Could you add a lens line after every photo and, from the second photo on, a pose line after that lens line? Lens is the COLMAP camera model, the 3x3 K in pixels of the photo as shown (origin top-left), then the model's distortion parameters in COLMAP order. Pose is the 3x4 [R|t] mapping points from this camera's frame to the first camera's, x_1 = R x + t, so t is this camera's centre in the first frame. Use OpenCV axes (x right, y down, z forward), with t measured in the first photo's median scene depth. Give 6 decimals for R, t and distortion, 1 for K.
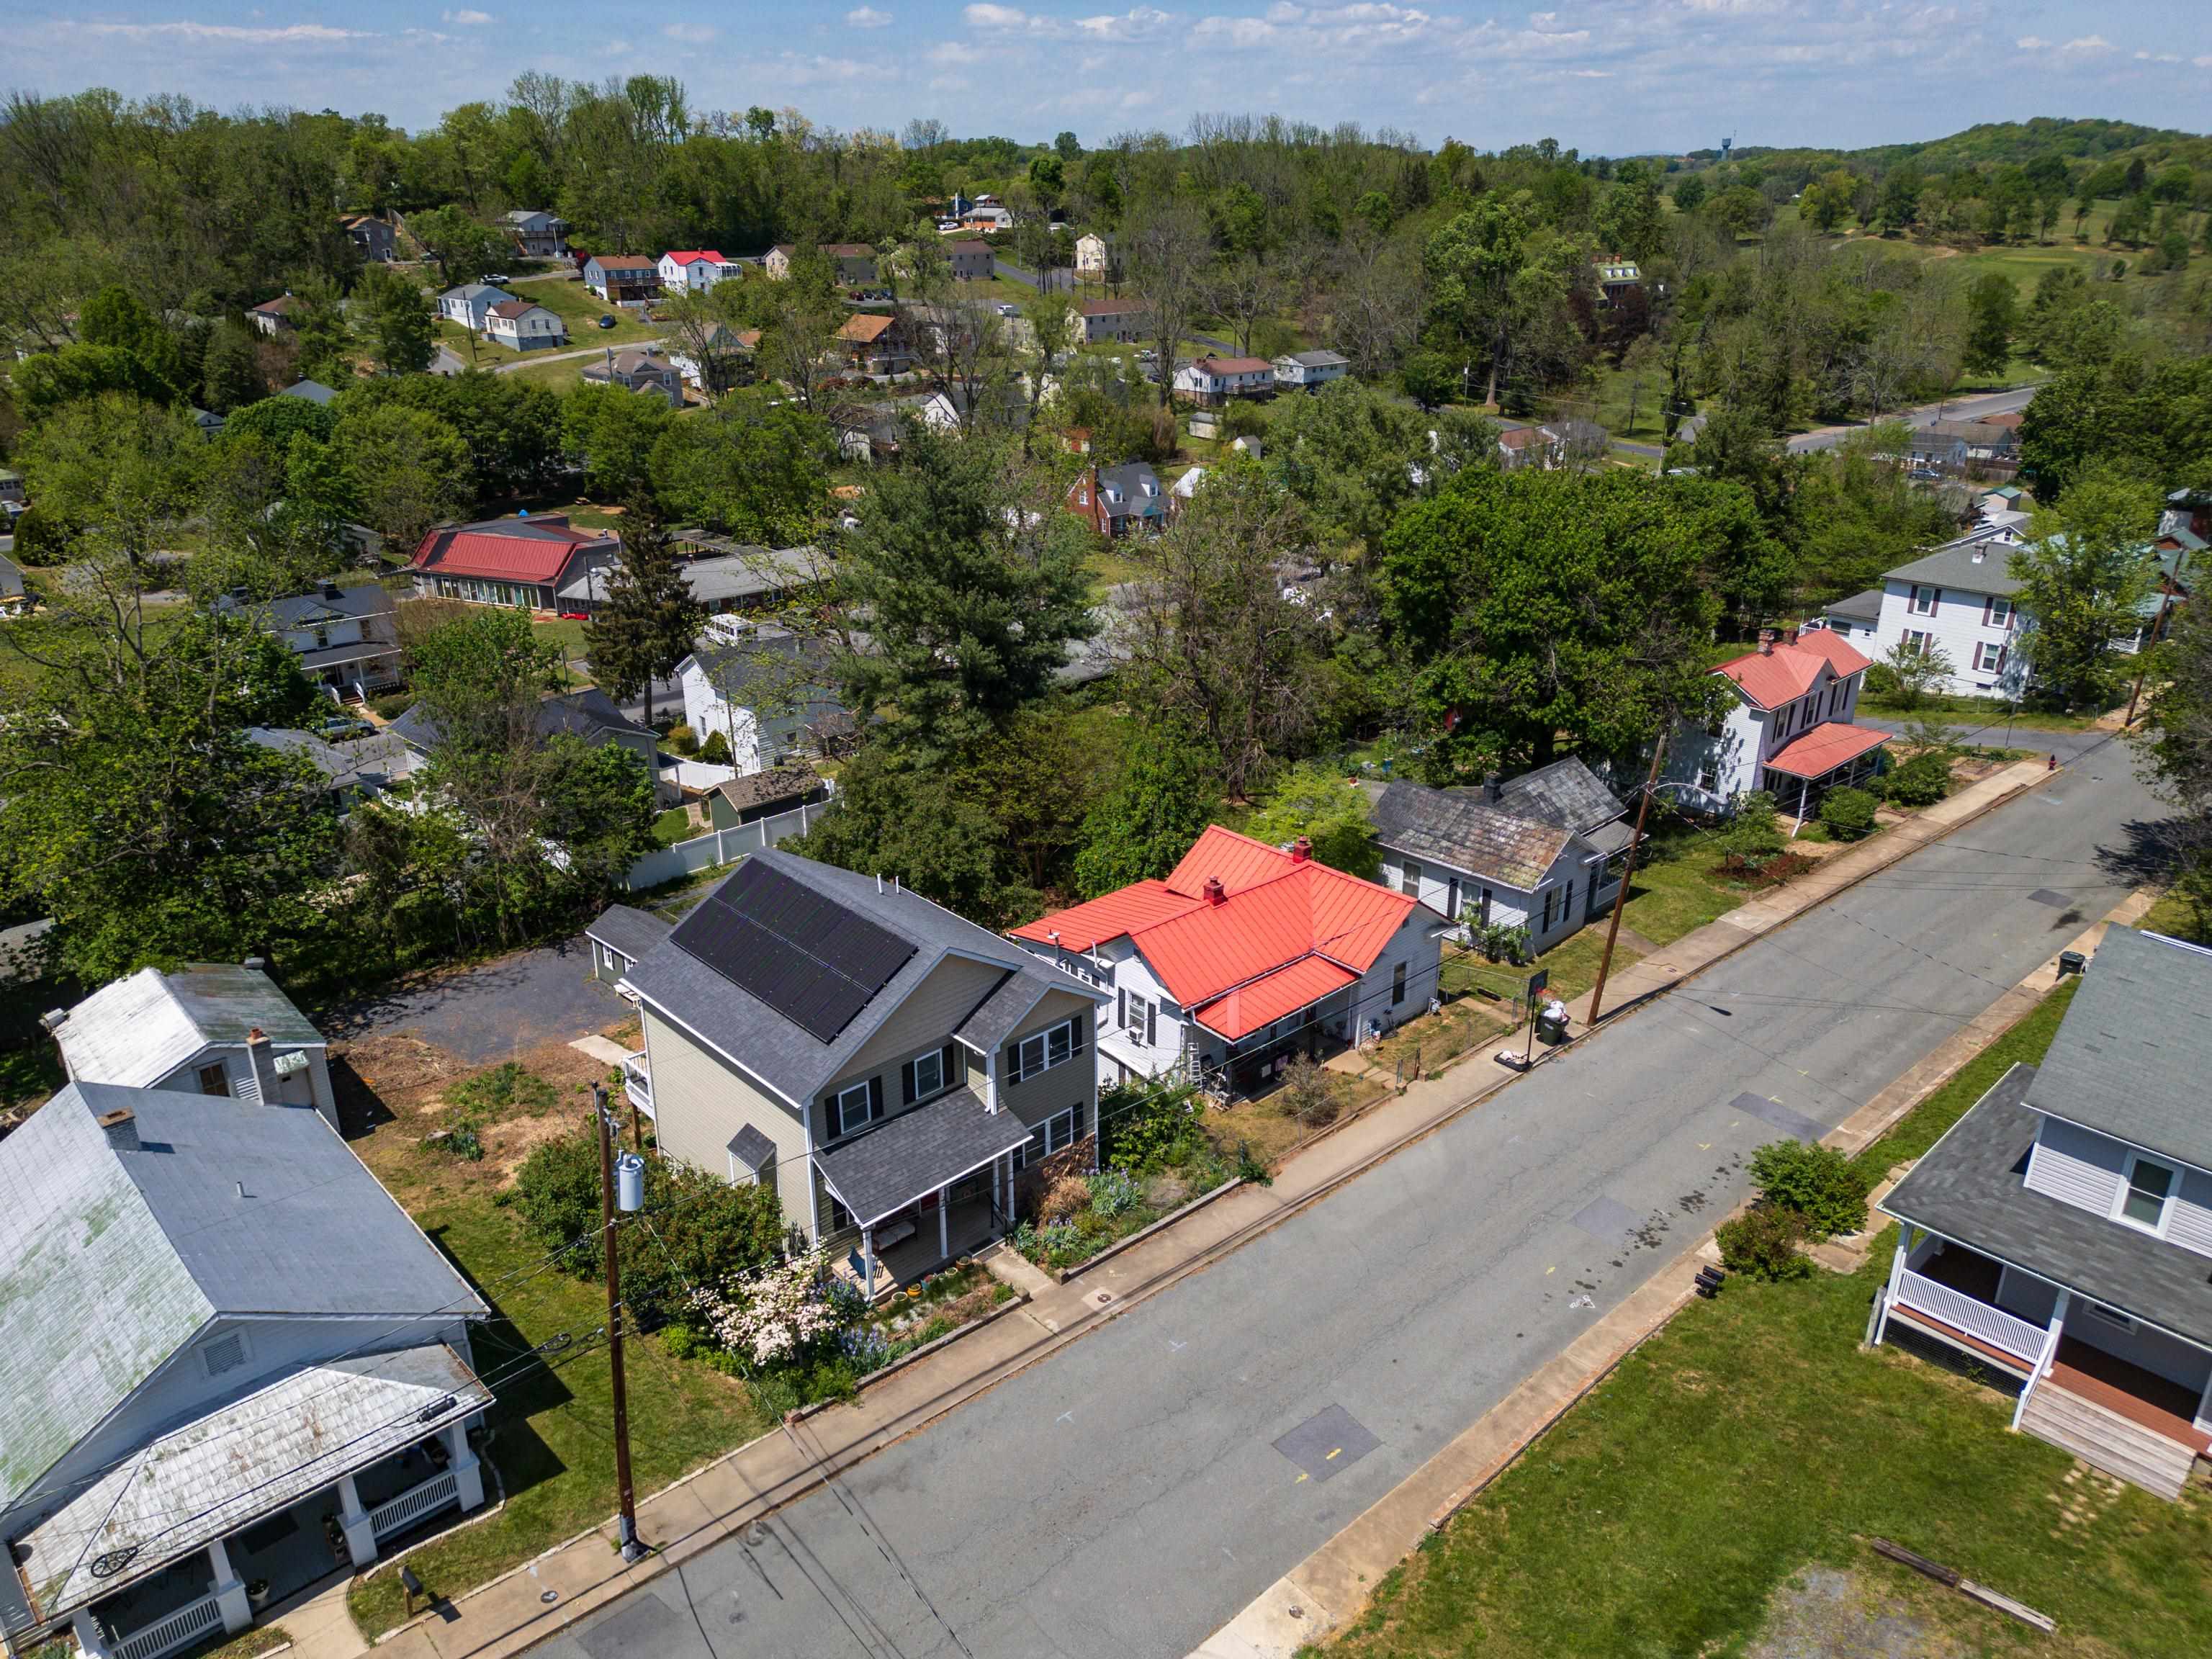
lens RADIAL K [[1558.6, 0, 1113.2], [0, 1558.6, 820.9], [0, 0, 1]] dist [0.081792, -0.081475]
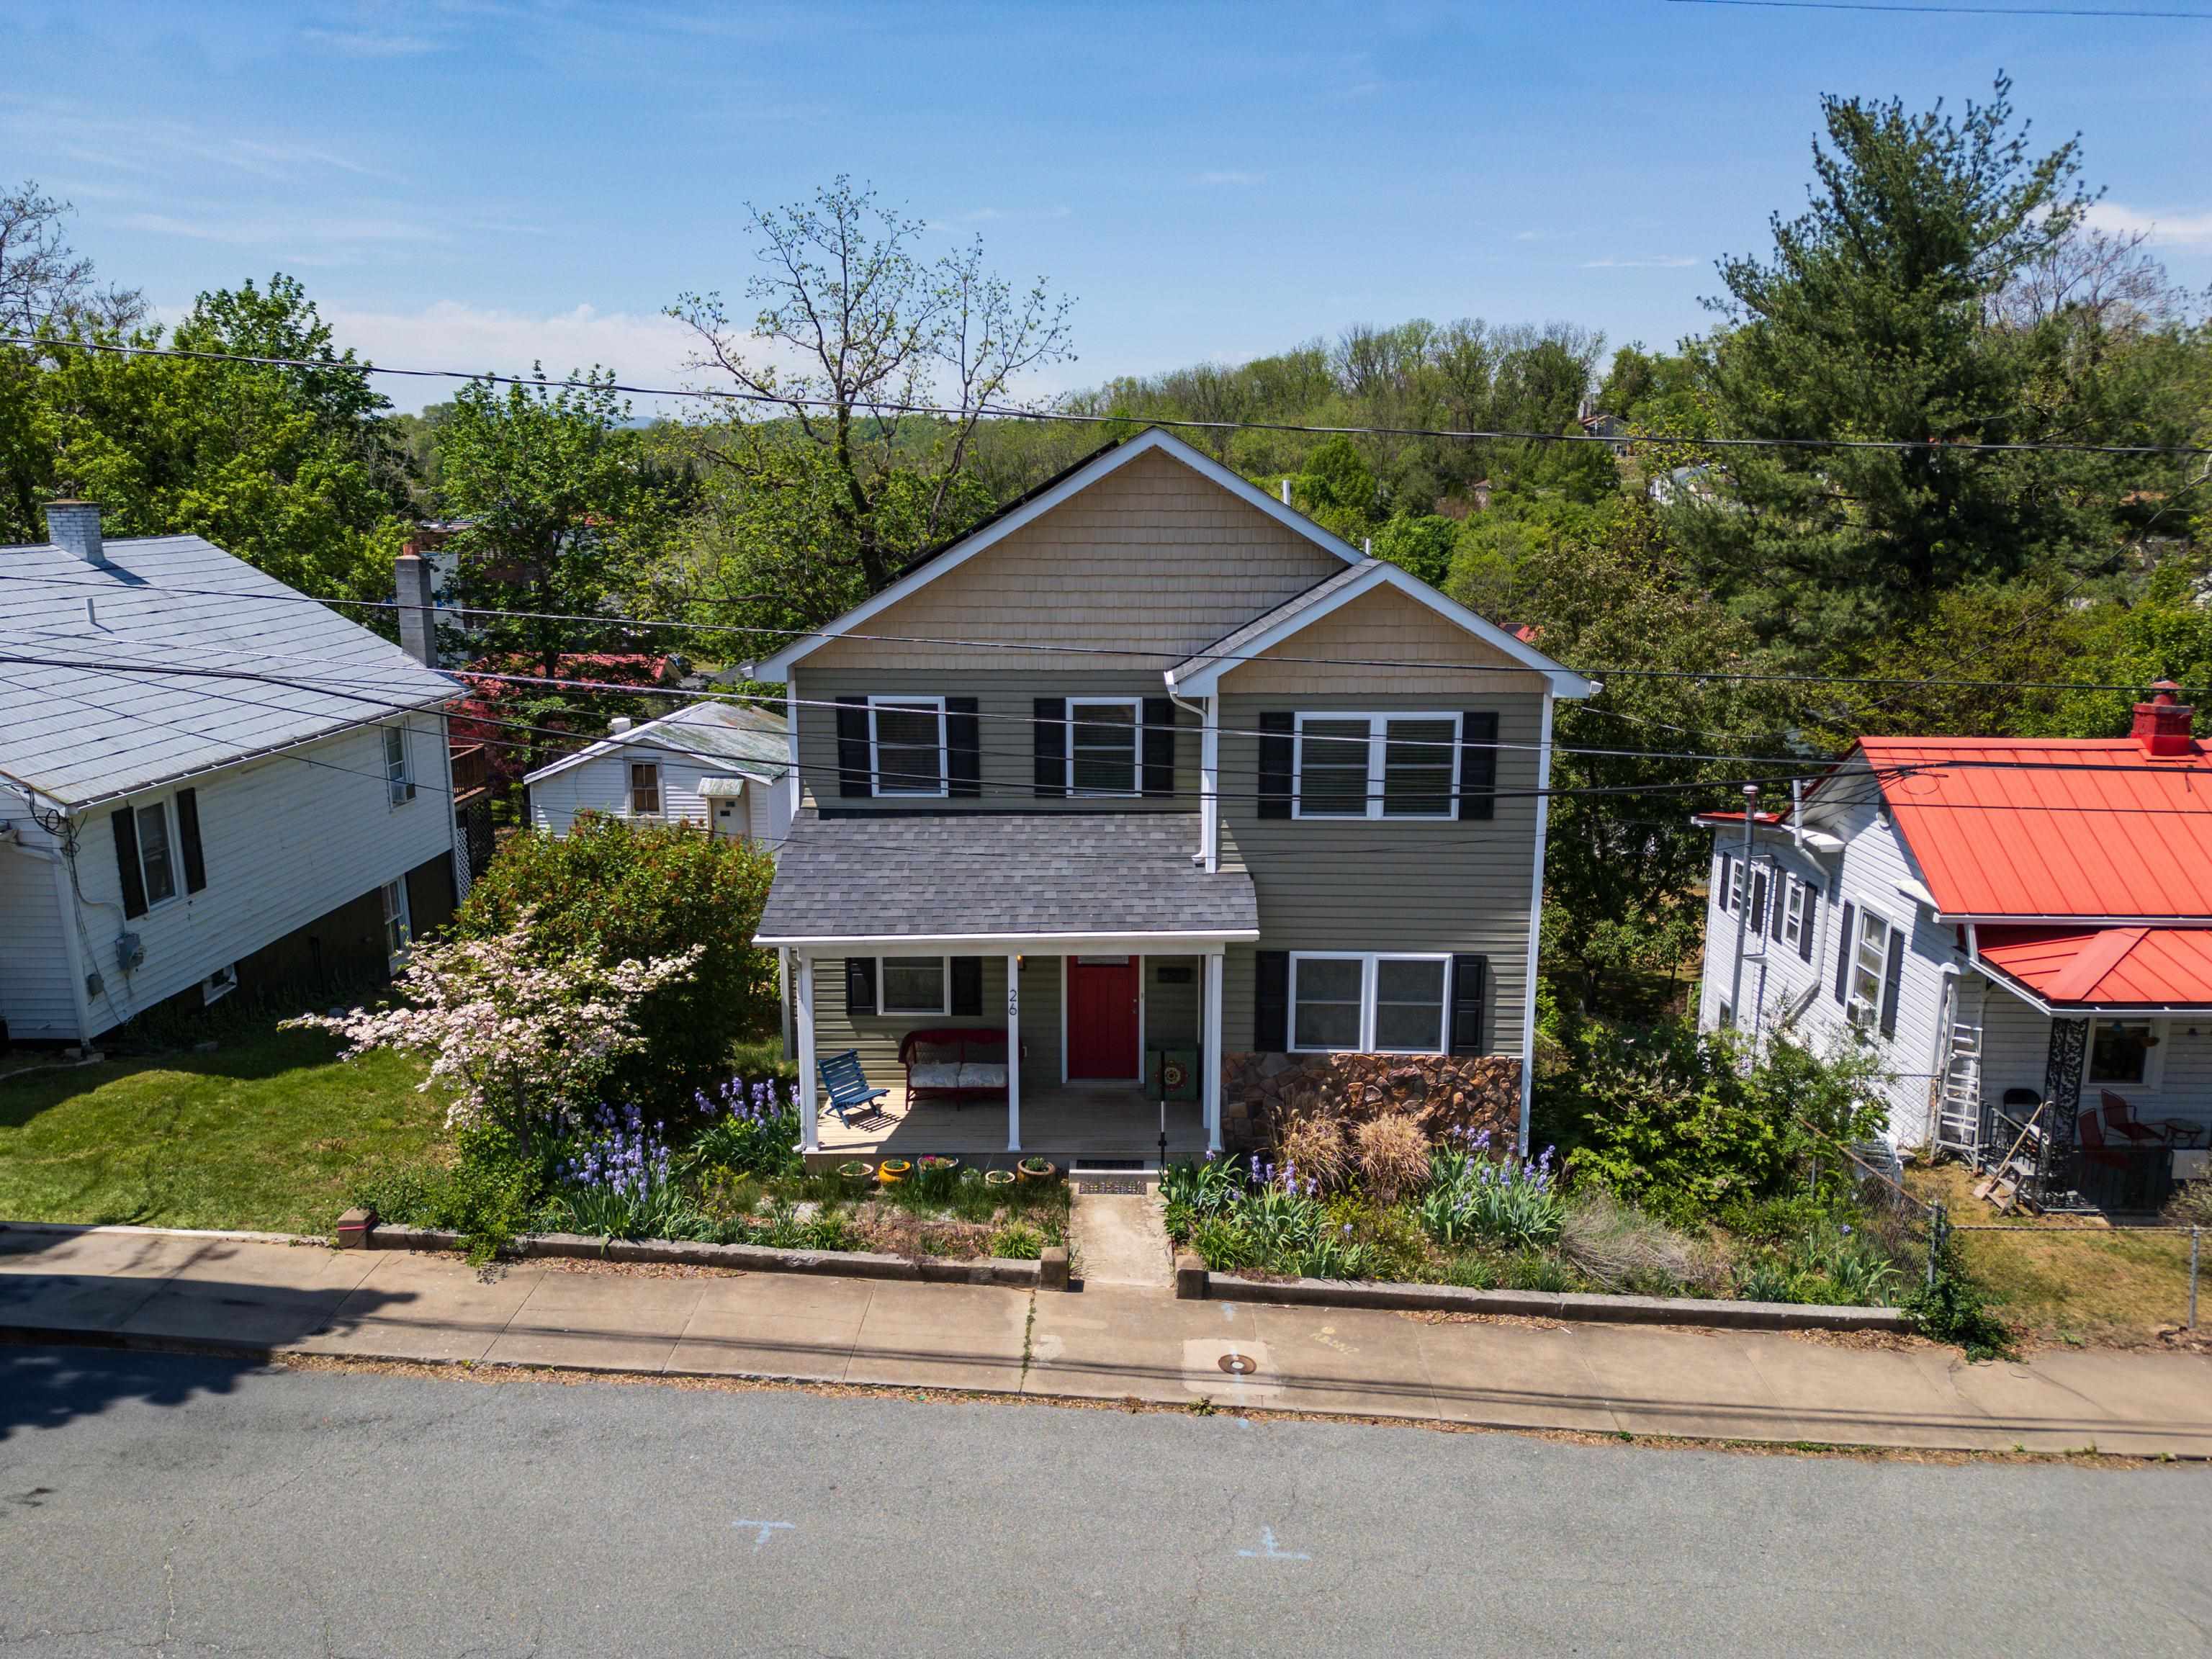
lens RADIAL K [[1550.7, 0, 1111.5], [0, 1550.7, 828.8], [0, 0, 1]] dist [0.079305, -0.083304]
pose [[0.722711, 0.148382, -0.675035, 0.178824], [-0.259773, 0.963387, -0.066355, 0.203319], [0.640474, 0.223311, 0.734796, 0.647736]]
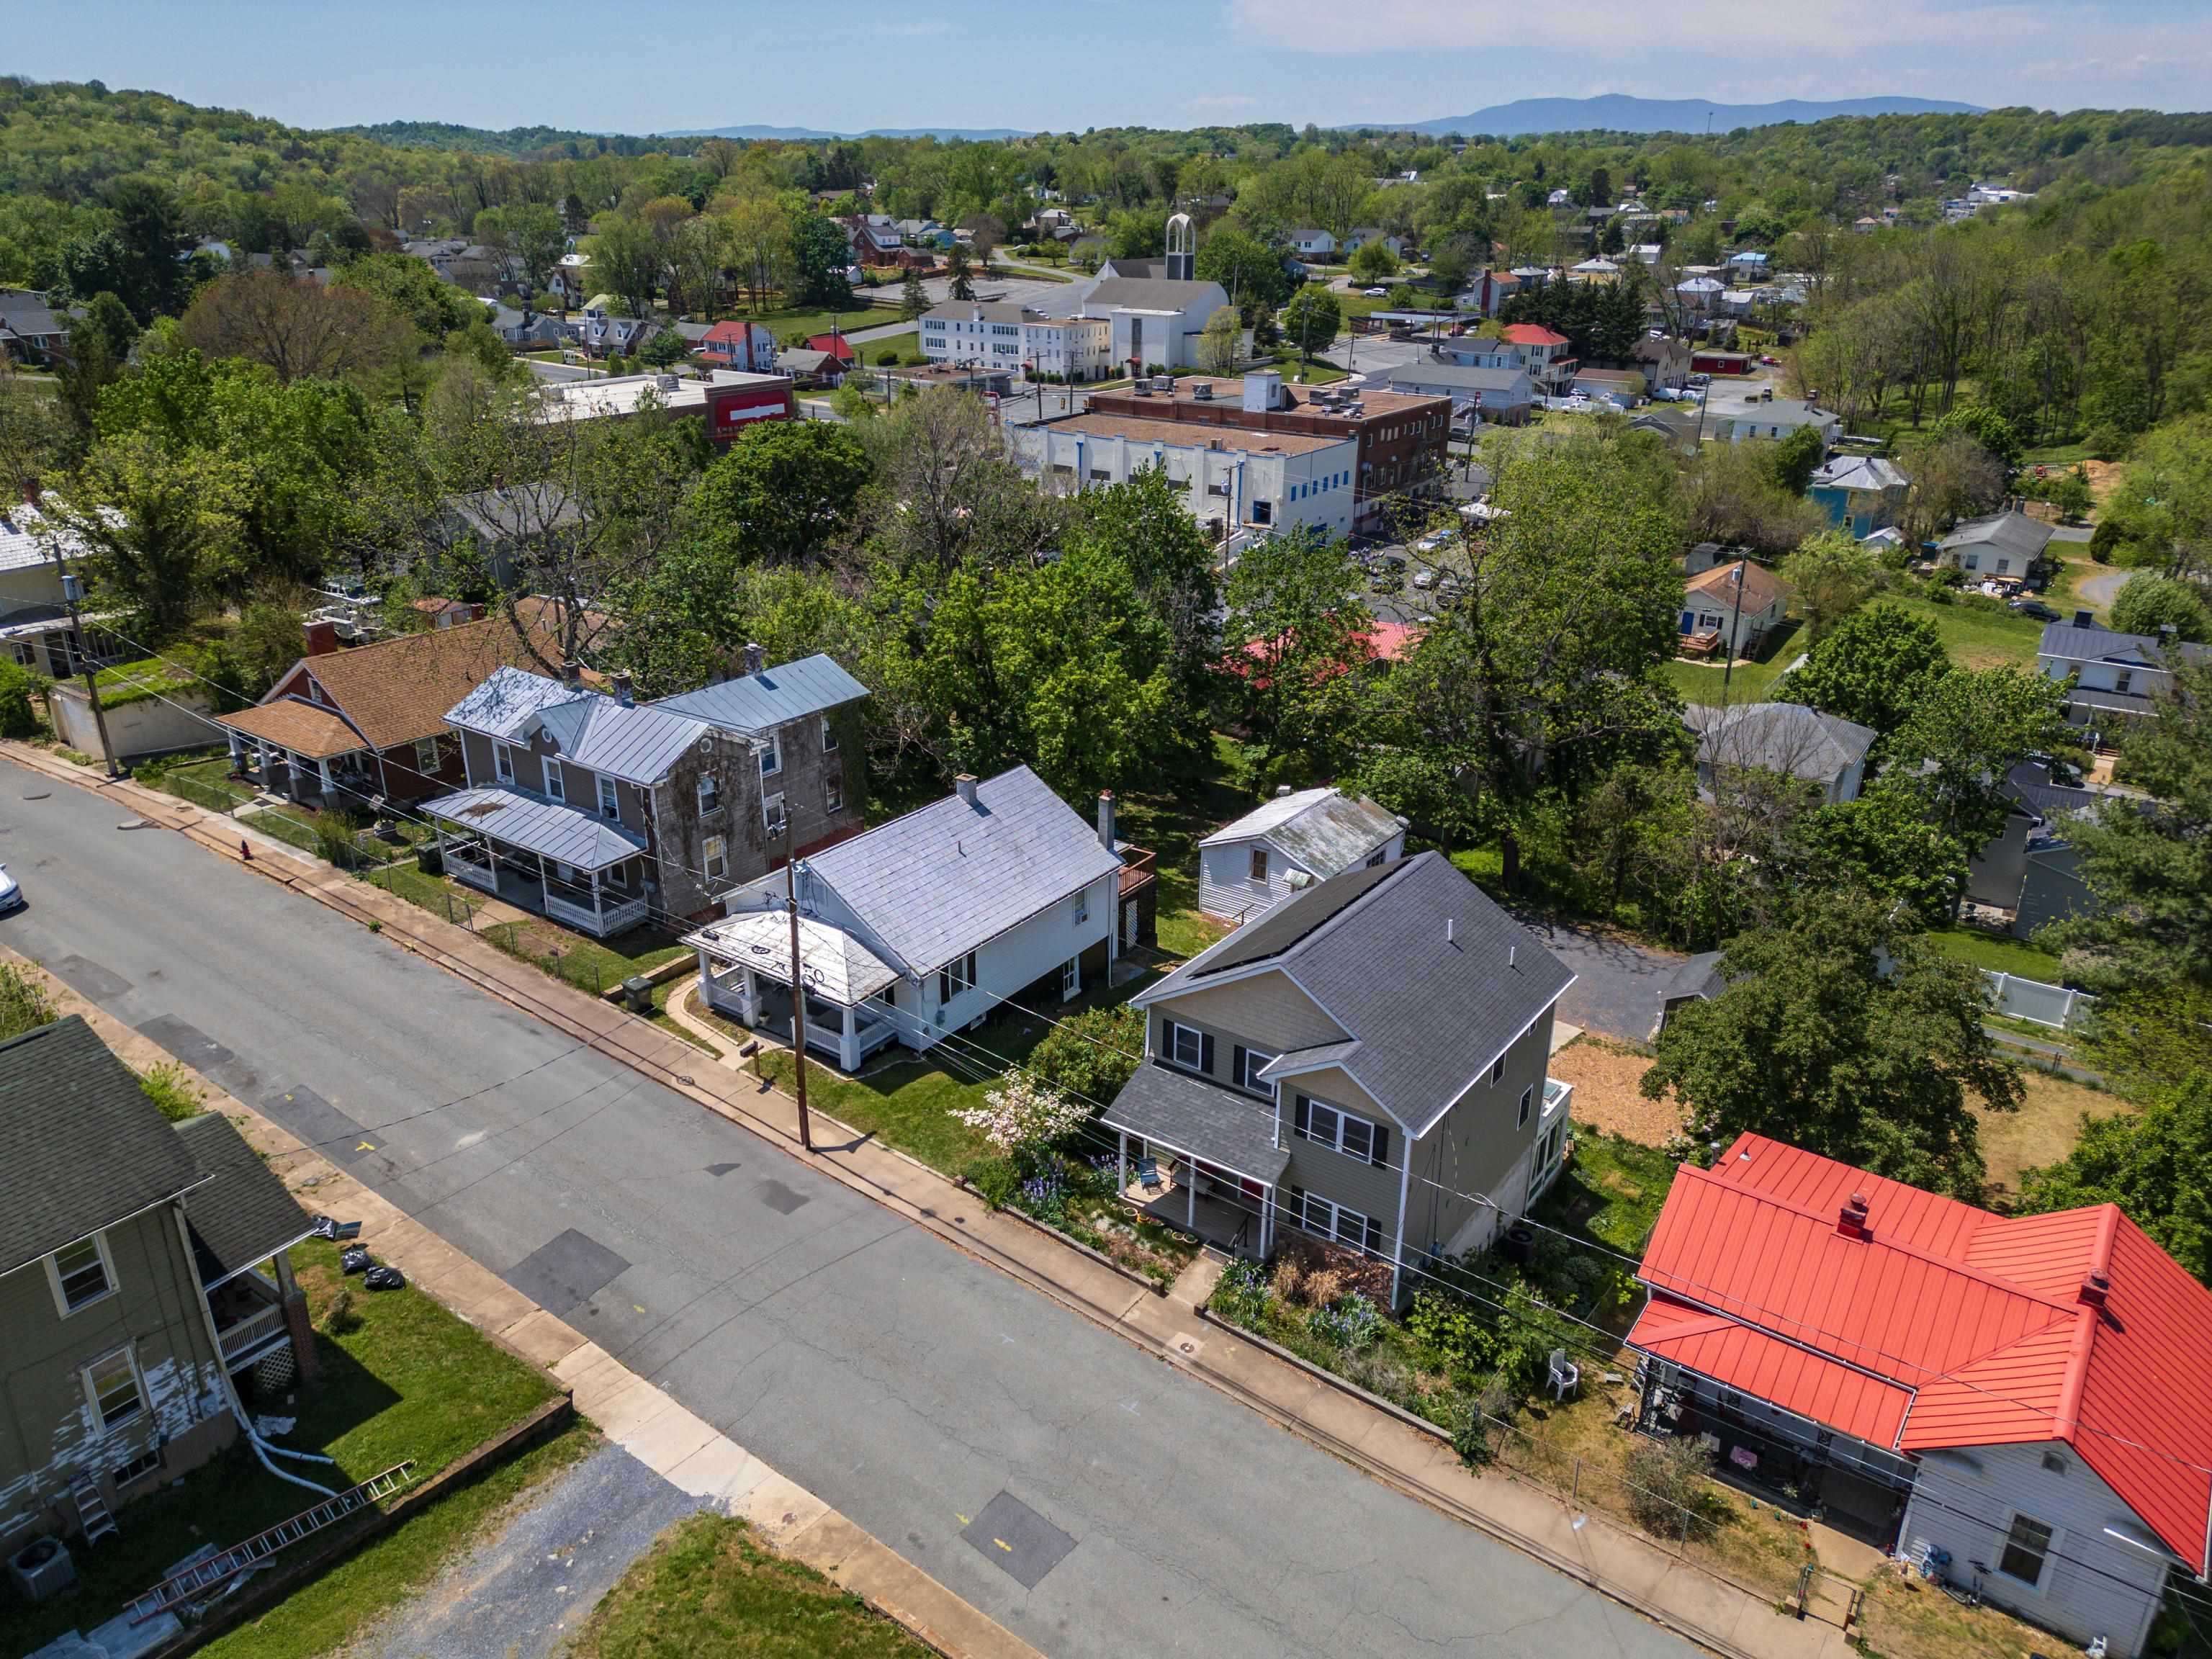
lens RADIAL K [[1552.5, 0, 1115.2], [0, 1552.5, 821.5], [0, 0, 1]] dist [0.072606, -0.066684]
pose [[0.201024, 0.373942, -0.905404, 0.689094], [-0.374658, 0.883349, 0.281649, -0.224010], [0.905108, 0.282599, 0.317675, 0.518593]]
